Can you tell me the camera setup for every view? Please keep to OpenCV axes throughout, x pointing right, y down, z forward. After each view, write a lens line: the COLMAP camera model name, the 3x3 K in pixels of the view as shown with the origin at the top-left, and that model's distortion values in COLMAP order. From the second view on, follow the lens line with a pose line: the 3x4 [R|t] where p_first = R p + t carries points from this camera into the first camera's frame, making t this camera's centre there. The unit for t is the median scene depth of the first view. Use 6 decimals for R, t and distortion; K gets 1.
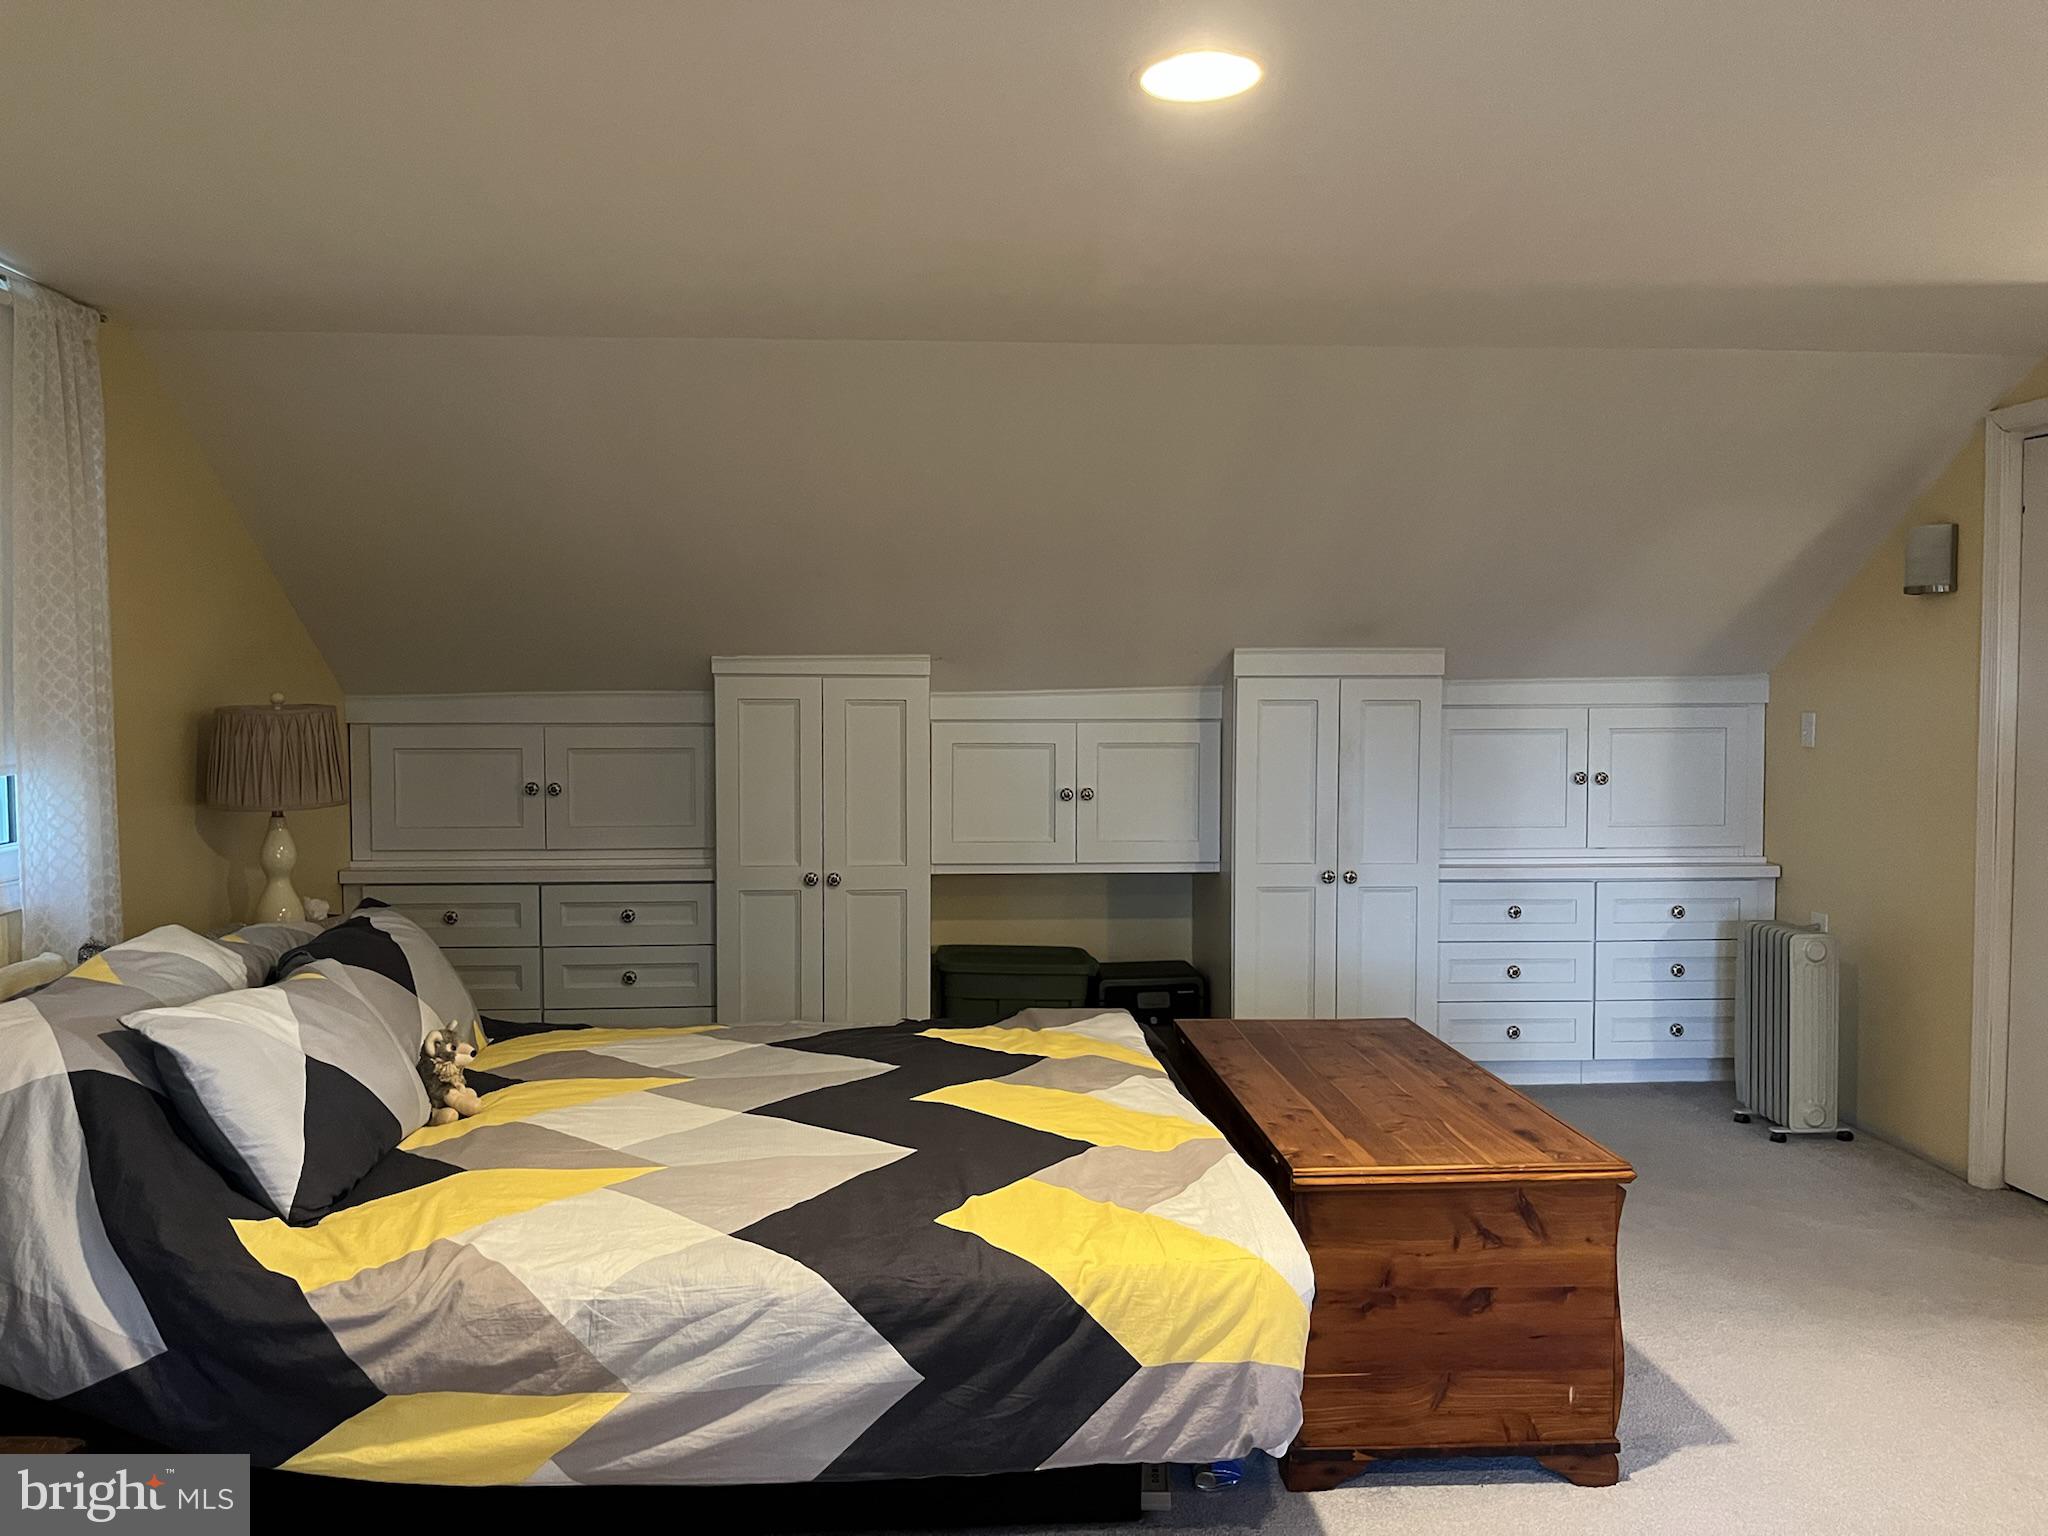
lens RADIAL K [[1527.0, 0, 1023.7], [0, 1527.0, 768.0], [0, 0, 1]] dist [0.064414, -0.082678]
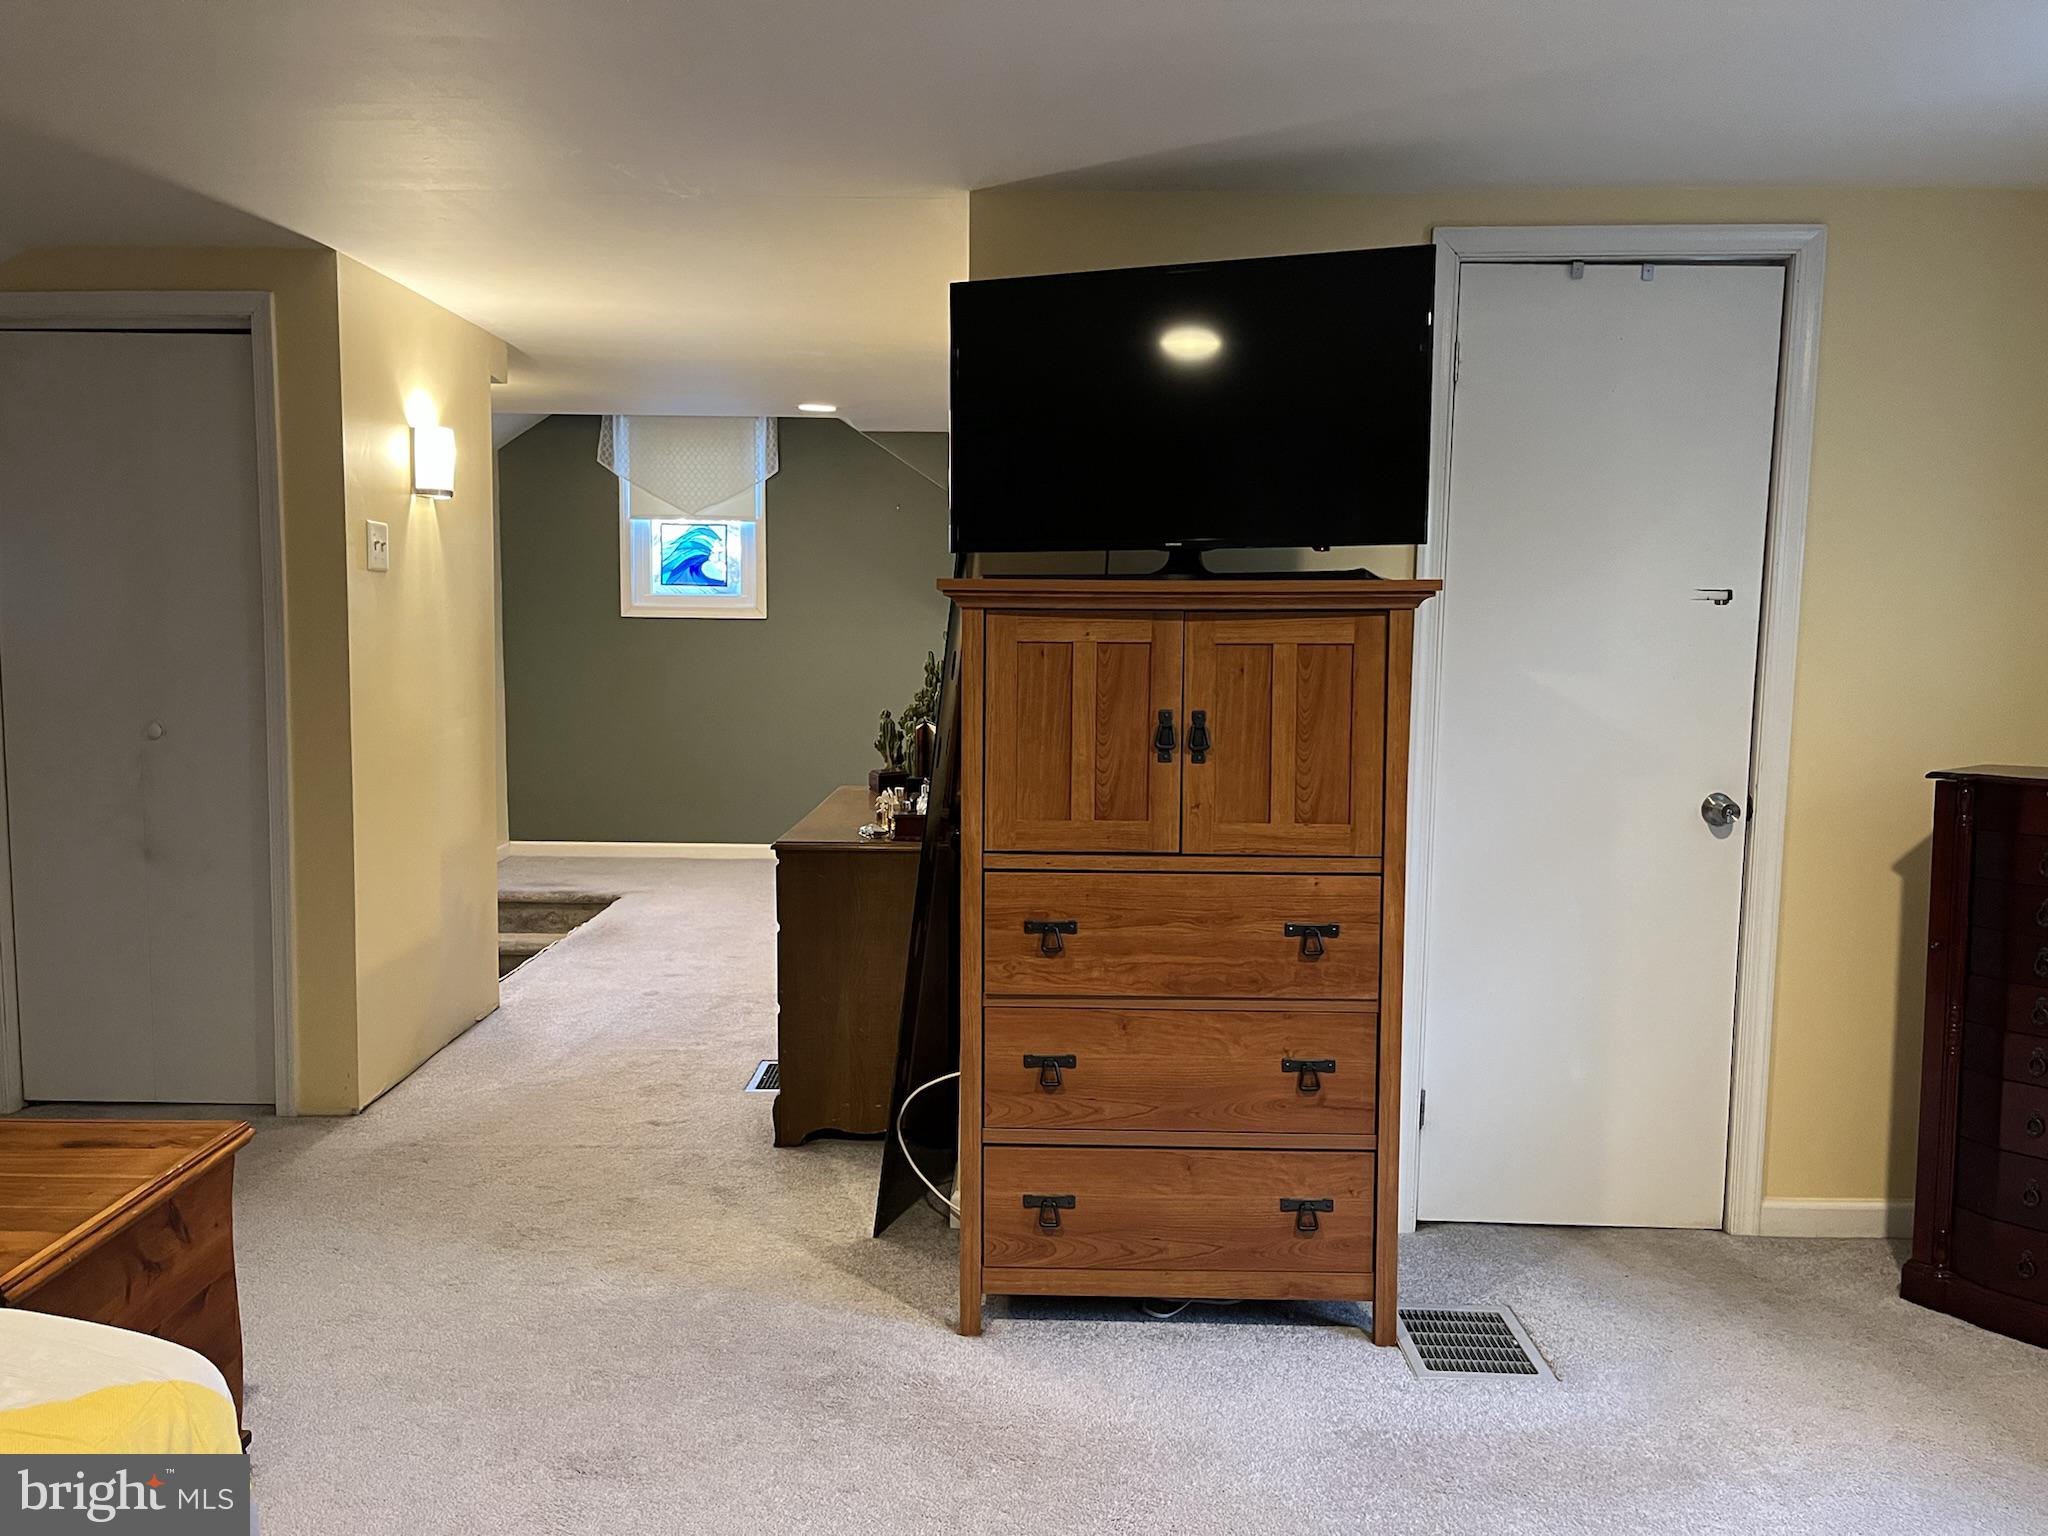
lens RADIAL K [[1527.0, 0, 1021.8], [0, 1527.0, 766.1], [0, 0, 1]] dist [0.064414, -0.082678]
pose [[0.066857, -0.089188, 0.993768, -0.435839], [0.030651, 0.995710, 0.087300, -0.012015], [-0.997292, 0.024623, 0.069304, 0.476891]]
